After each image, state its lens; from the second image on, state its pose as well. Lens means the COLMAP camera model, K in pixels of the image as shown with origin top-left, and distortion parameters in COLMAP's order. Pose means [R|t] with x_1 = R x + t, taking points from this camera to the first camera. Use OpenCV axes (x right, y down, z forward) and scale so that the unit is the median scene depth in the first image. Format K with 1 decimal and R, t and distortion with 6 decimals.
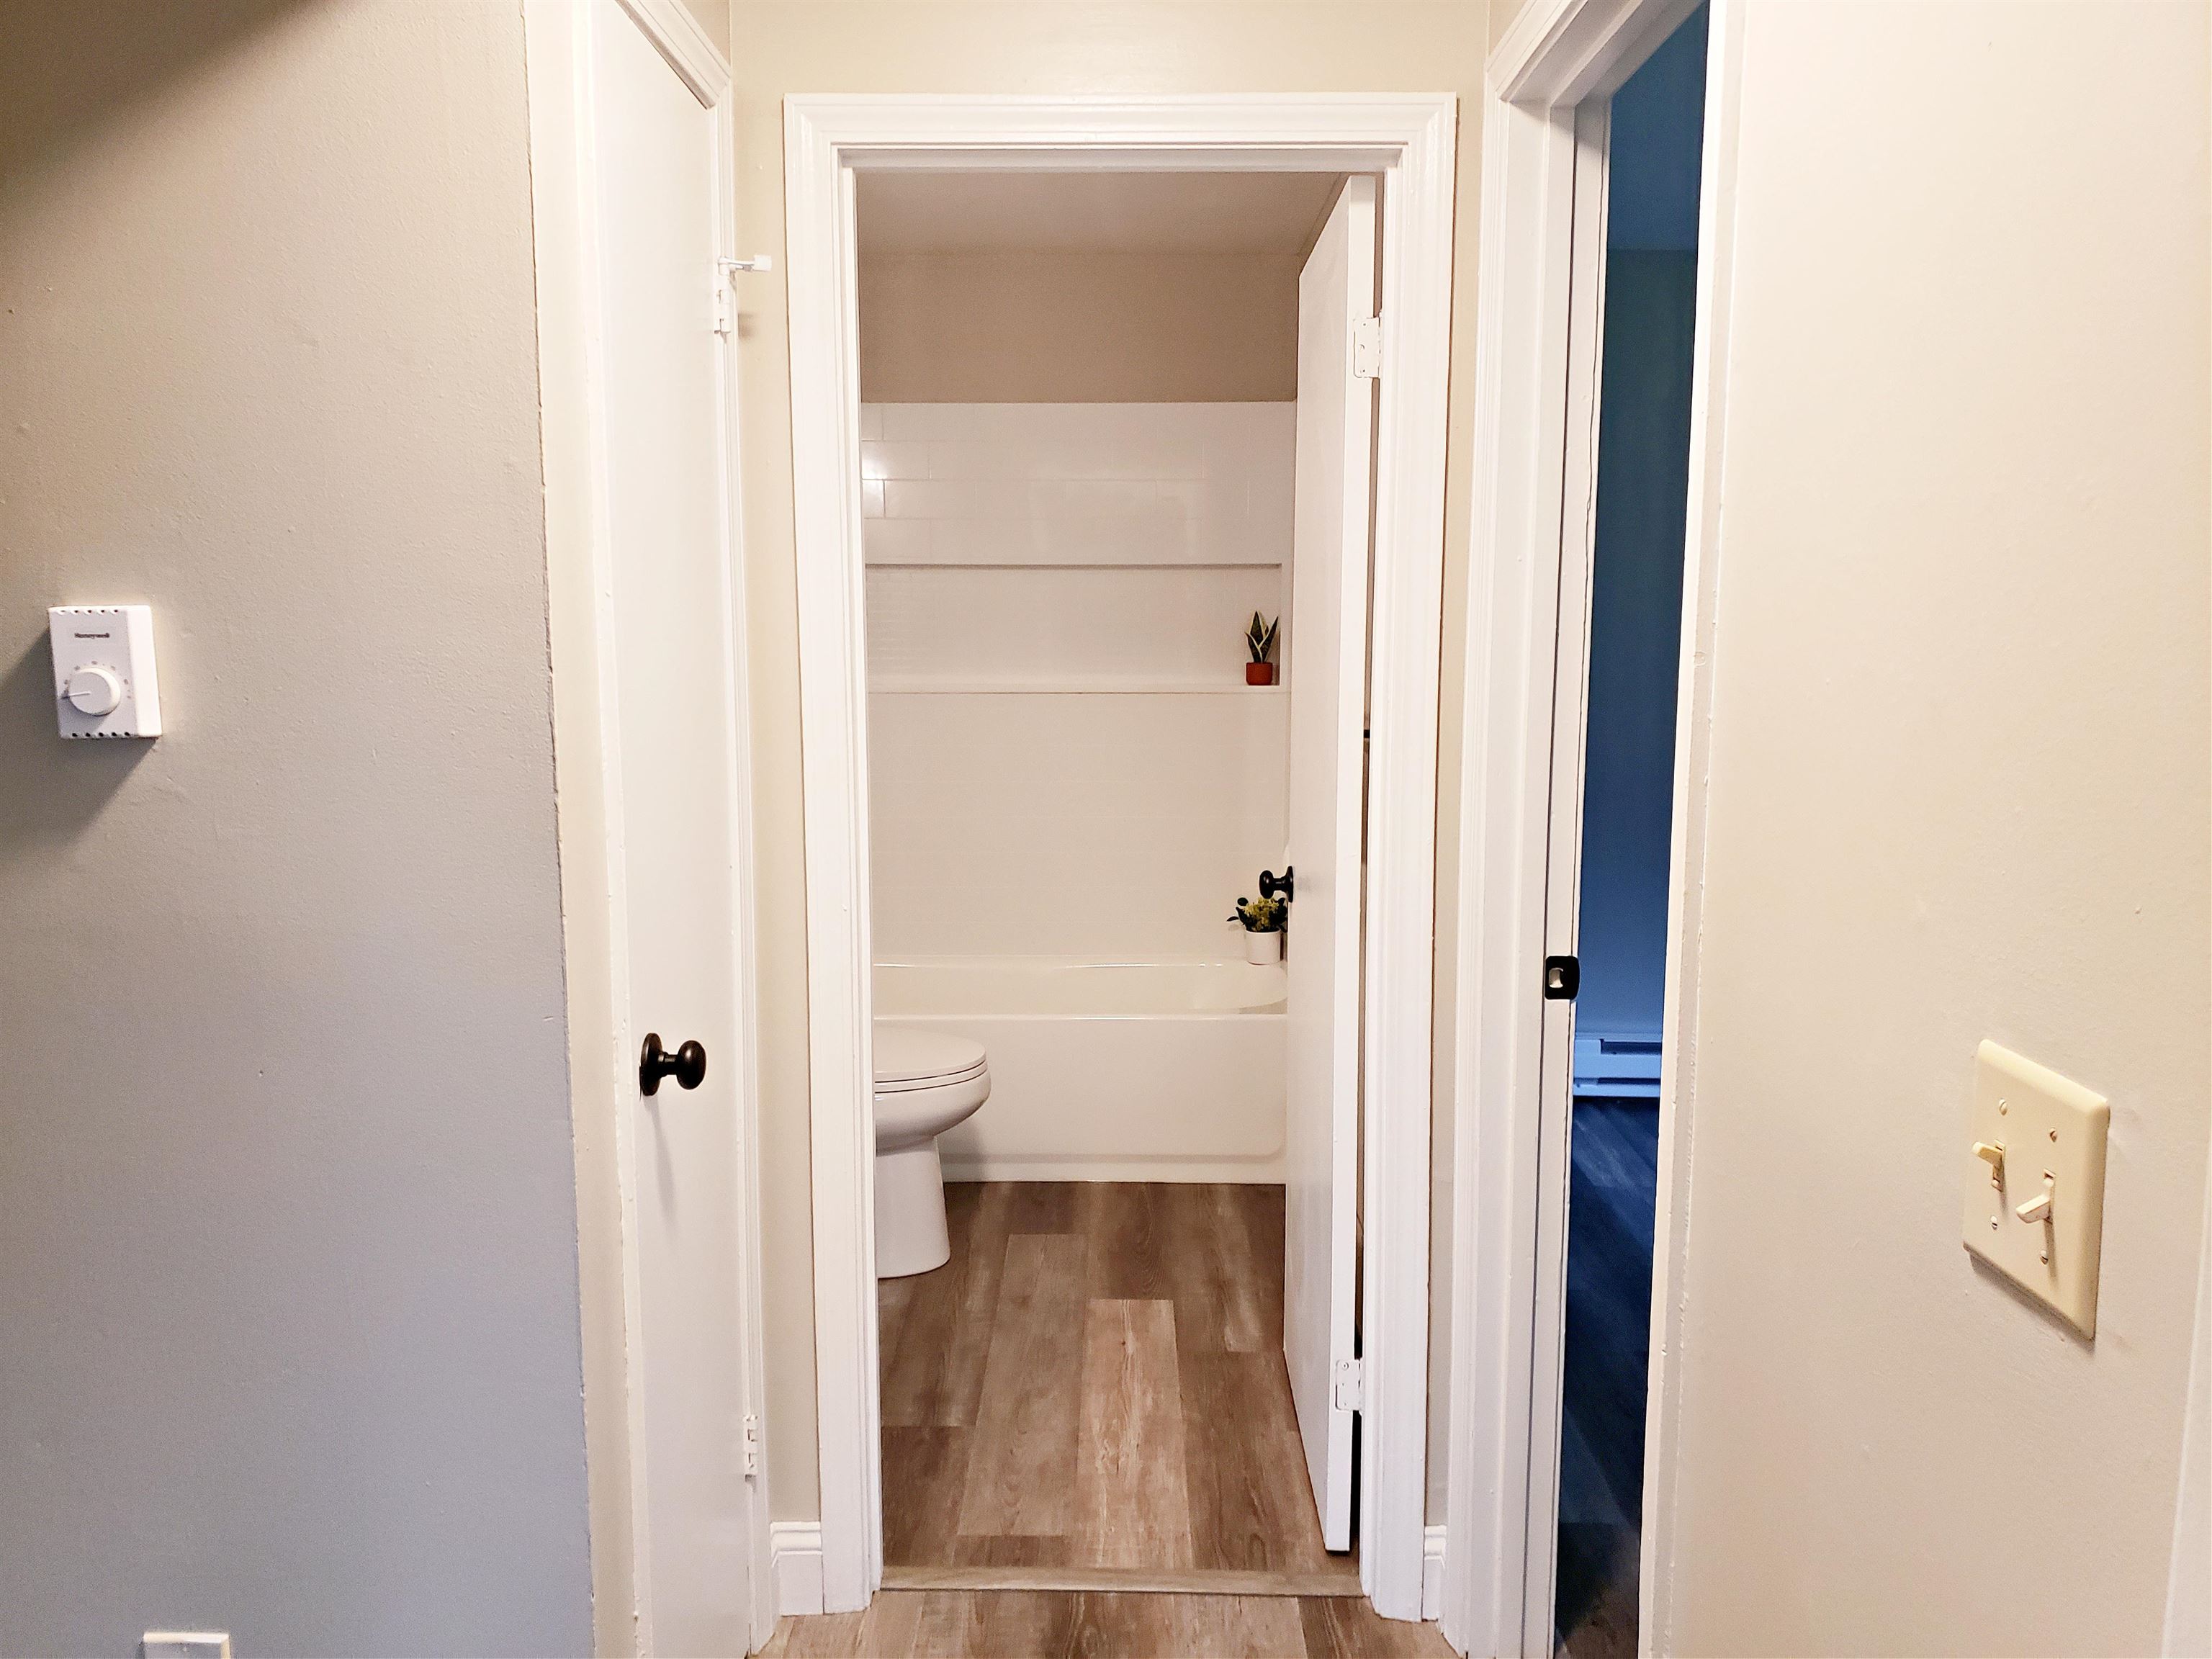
lens RADIAL K [[1727.6, 0, 1103.3], [0, 1727.6, 831.6], [0, 0, 1]] dist [0.029122, -0.001189]
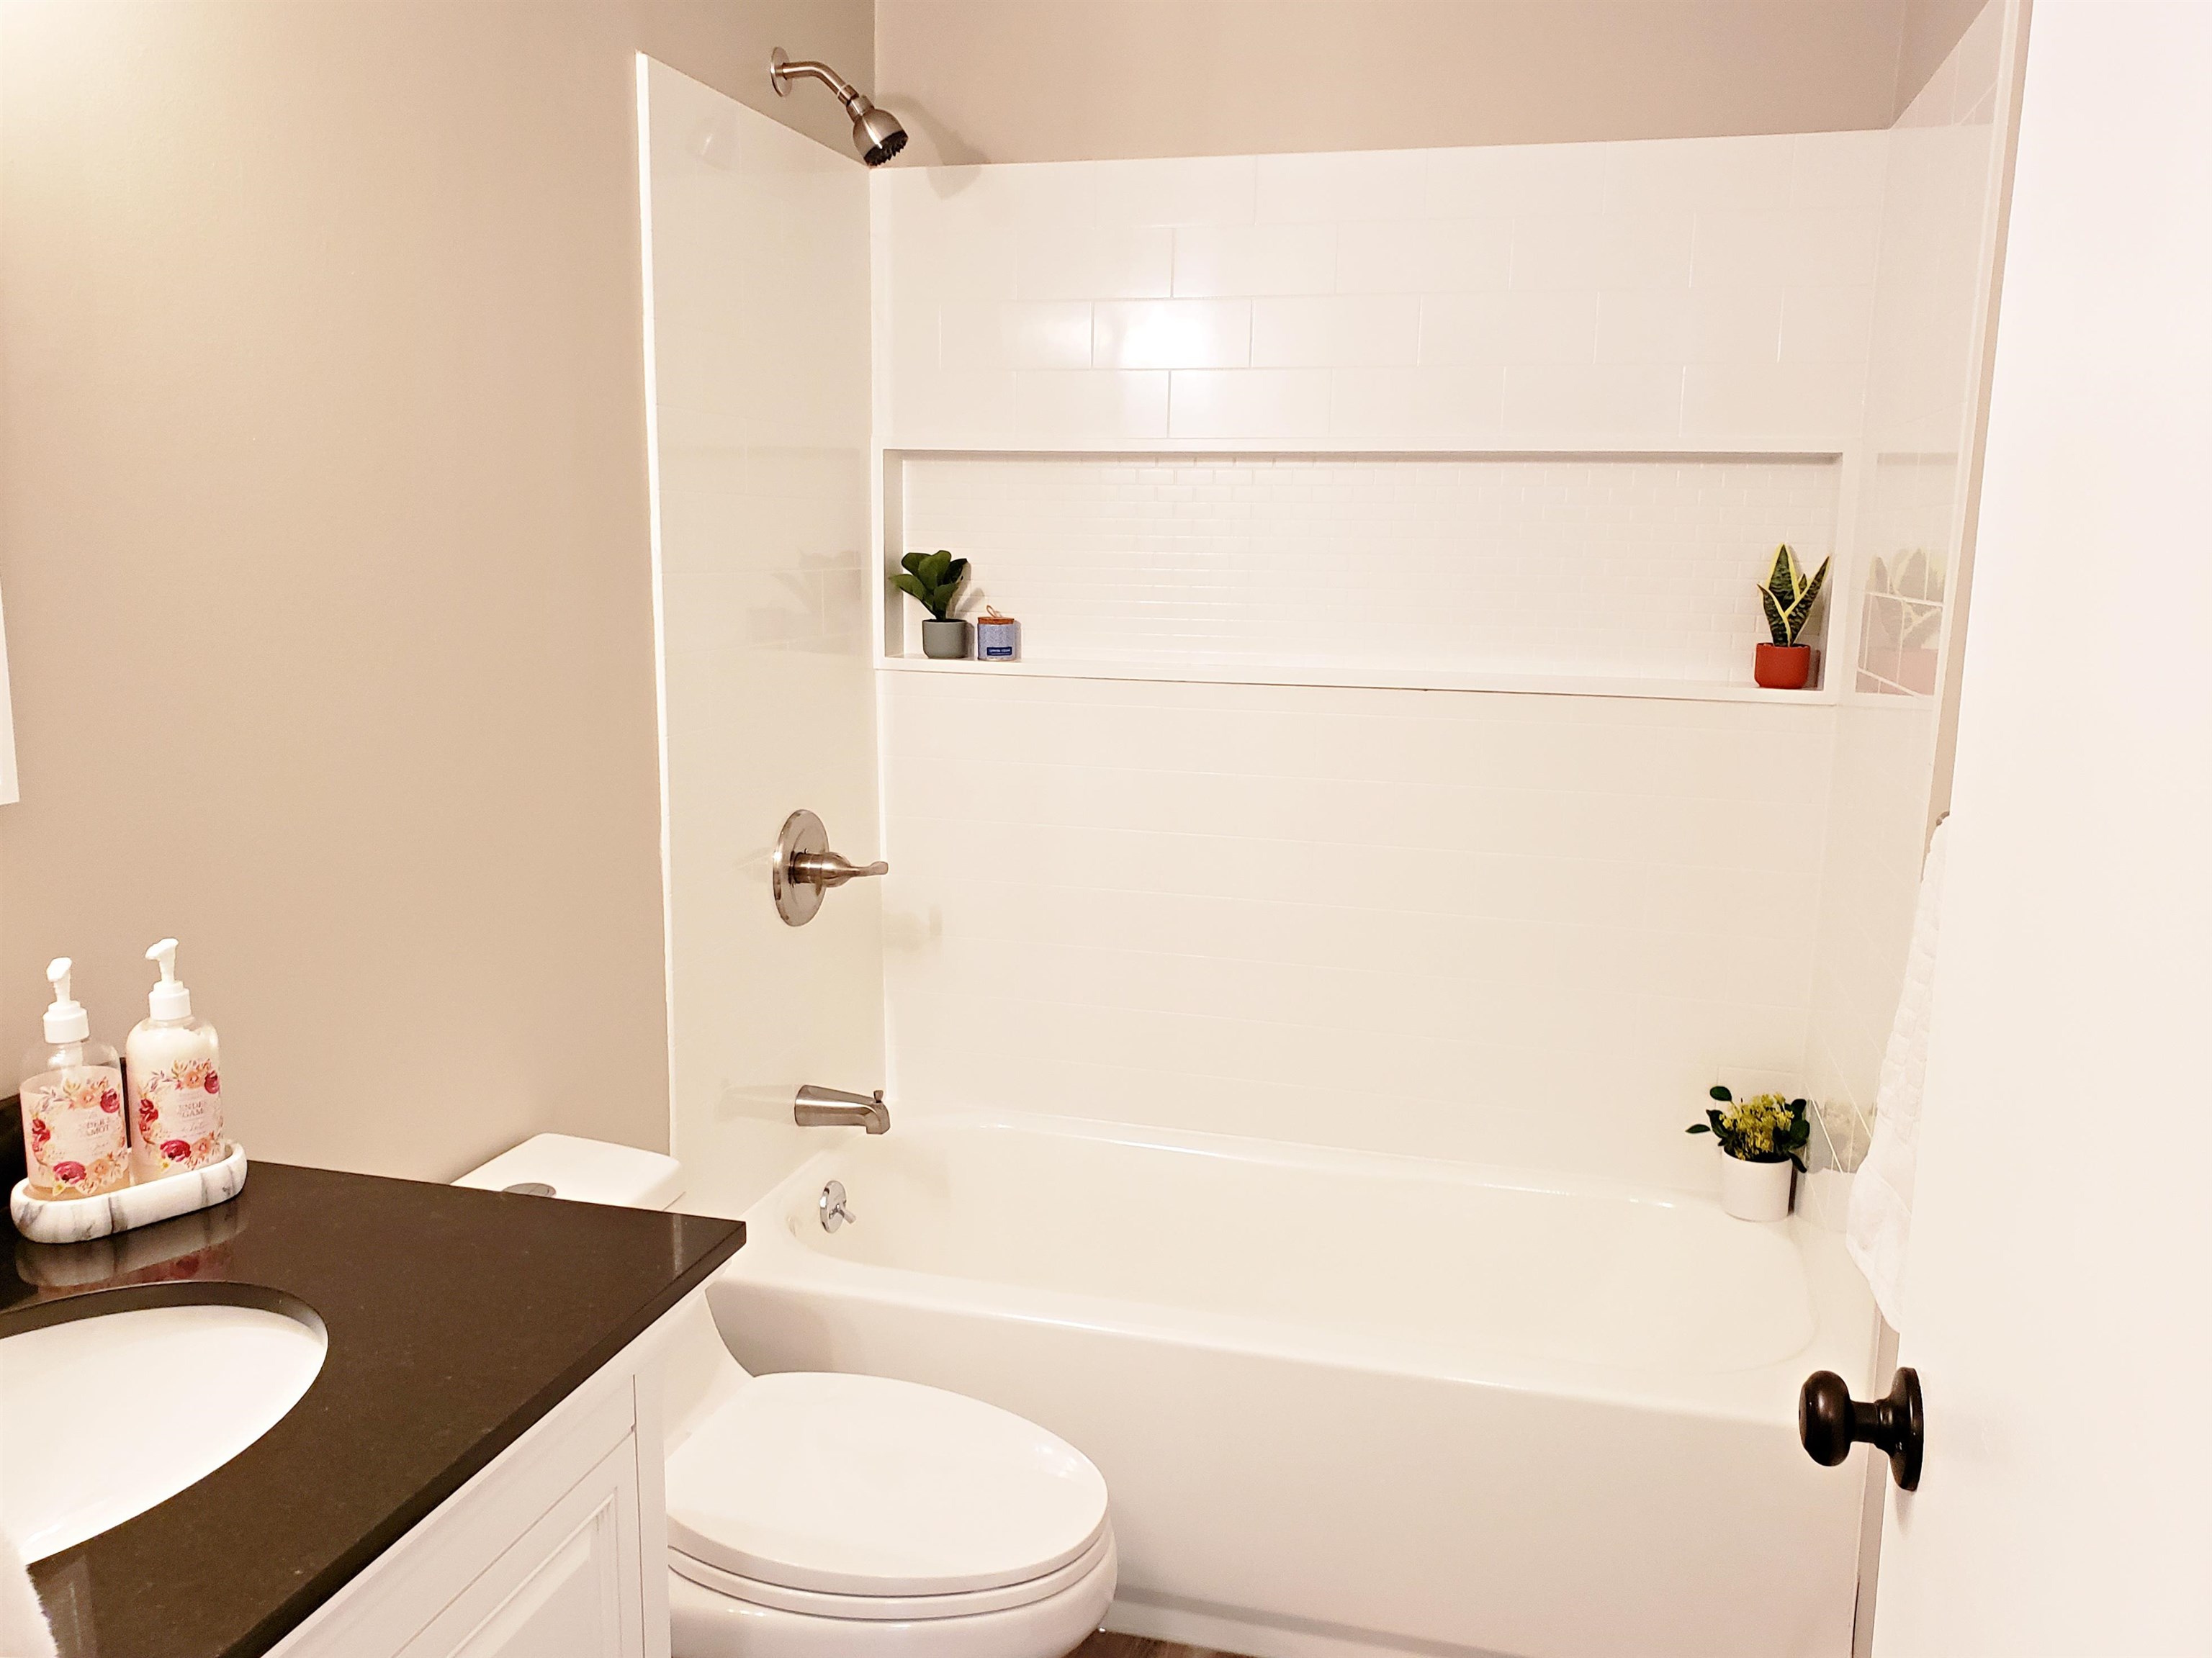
lens RADIAL K [[1727.5, 0, 1110.5], [0, 1727.5, 827.4], [0, 0, 1]] dist [0.029122, -0.001189]
pose [[0.968104, 0.059992, -0.243260, 0.023839], [-0.045515, 0.996866, 0.064708, -0.067738], [0.246379, -0.051572, 0.967800, 0.437504]]
